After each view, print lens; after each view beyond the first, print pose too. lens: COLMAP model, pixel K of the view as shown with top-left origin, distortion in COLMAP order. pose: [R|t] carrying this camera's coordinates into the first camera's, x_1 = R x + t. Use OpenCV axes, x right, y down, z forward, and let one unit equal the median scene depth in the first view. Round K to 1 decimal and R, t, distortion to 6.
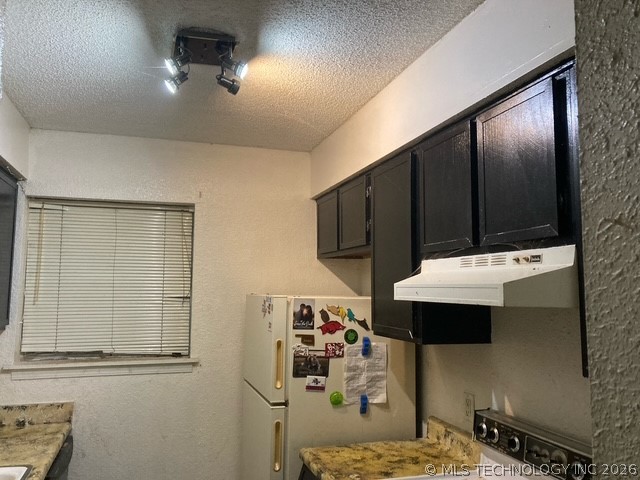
lens RADIAL K [[534.9, 0, 320.0], [0, 534.9, 240.0], [0, 0, 1]] dist [0.001508, 0.003521]
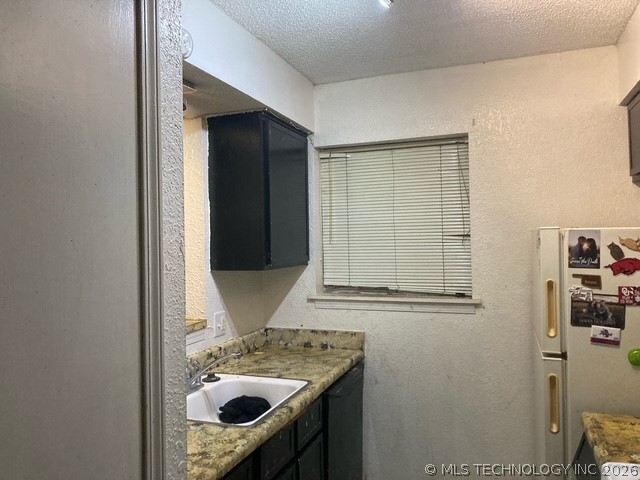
lens RADIAL K [[533.2, 0, 320.0], [0, 533.2, 240.0], [0, 0, 1]] dist [0.107313, -0.143465]
pose [[0.778861, -0.020437, -0.626864, 0.161875], [0.077823, 0.994894, 0.064257, 0.039659], [0.622350, -0.098831, 0.776475, 0.118758]]
